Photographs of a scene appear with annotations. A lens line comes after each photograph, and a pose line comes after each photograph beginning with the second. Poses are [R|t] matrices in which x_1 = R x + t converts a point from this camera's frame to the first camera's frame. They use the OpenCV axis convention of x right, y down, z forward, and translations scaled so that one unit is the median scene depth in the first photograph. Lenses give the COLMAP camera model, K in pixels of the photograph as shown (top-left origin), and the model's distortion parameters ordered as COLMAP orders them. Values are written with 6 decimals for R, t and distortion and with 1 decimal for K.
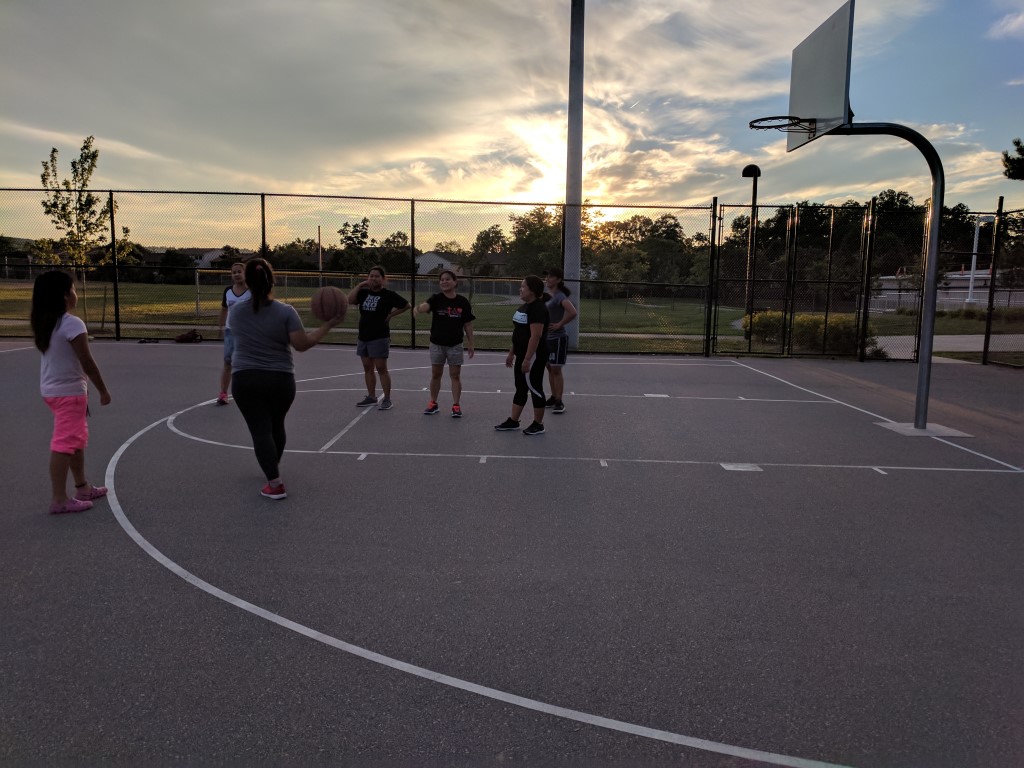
lens RADIAL K [[749.8, 0, 512.9], [0, 749.8, 383.1], [0, 0, 1]] dist [0.009096, 0.001528]
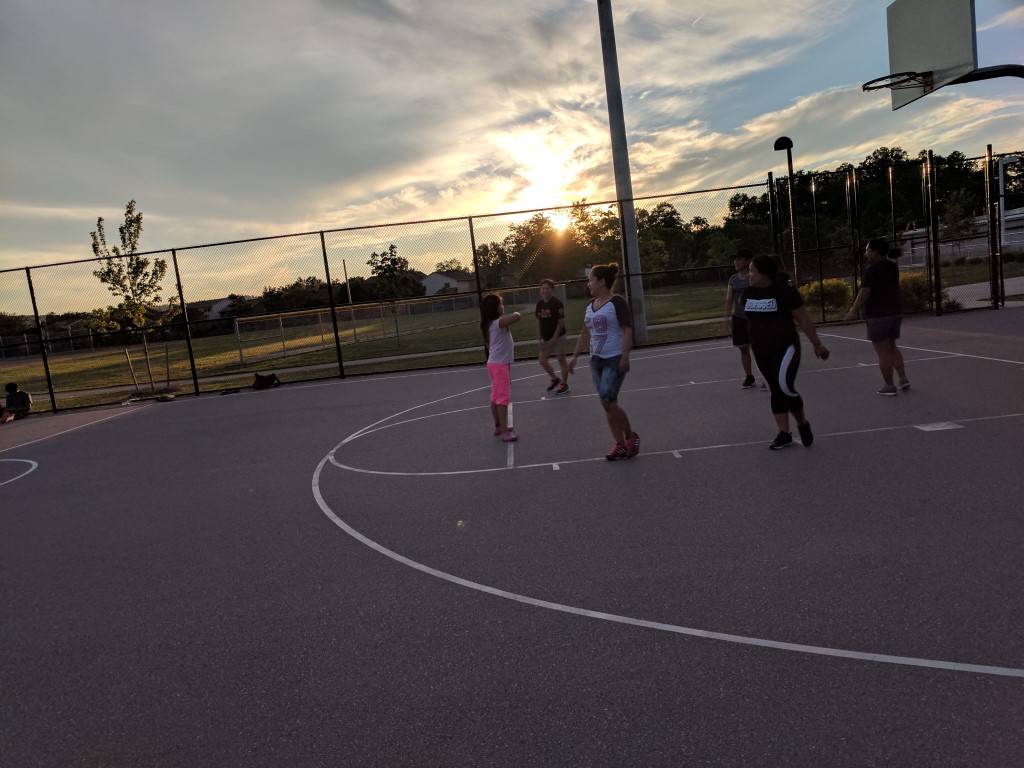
lens RADIAL K [[749.8, 0, 513.2], [0, 749.8, 359.4], [0, 0, 1]] dist [0.009096, 0.001528]
pose [[0.990435, -0.137943, -0.003291, -0.081216], [0.137659, 0.989464, -0.044854, -0.001224], [0.009443, 0.043972, 0.998988, 0.002992]]
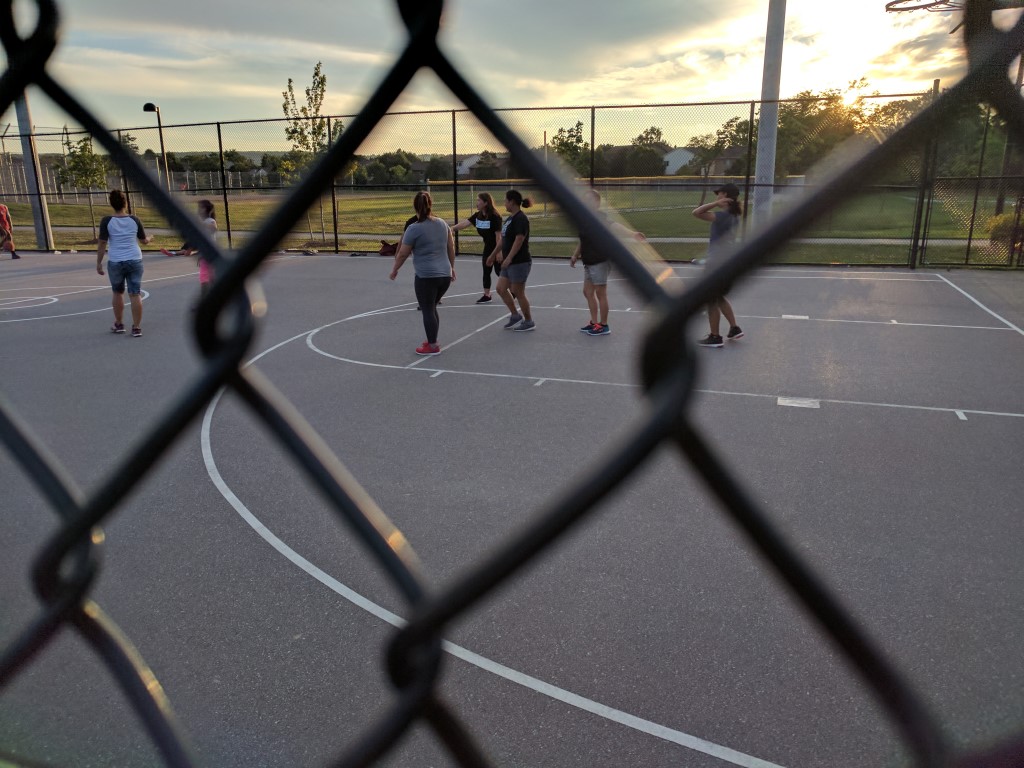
lens RADIAL K [[749.8, 0, 526.2], [0, 749.8, 390.1], [0, 0, 1]] dist [0.009096, 0.001528]
pose [[0.947353, 0.052793, -0.315808, 0.095859], [-0.008220, 0.989999, 0.140837, -0.012009], [0.320084, -0.130827, 0.938312, 0.000701]]
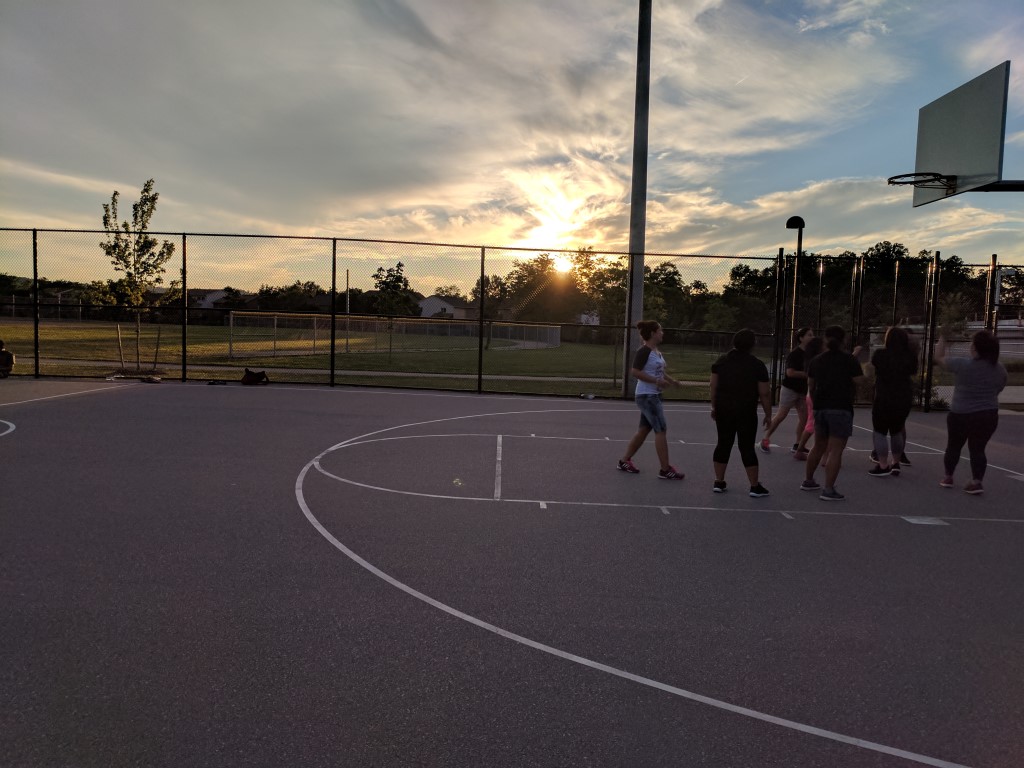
lens RADIAL K [[749.8, 0, 515.5], [0, 749.8, 351.9], [0, 0, 1]] dist [0.009096, 0.001528]
pose [[0.999703, 0.010828, 0.021854, -0.090514], [-0.008588, 0.994938, -0.100123, -0.000422], [-0.022827, 0.099905, 0.994735, 0.002213]]
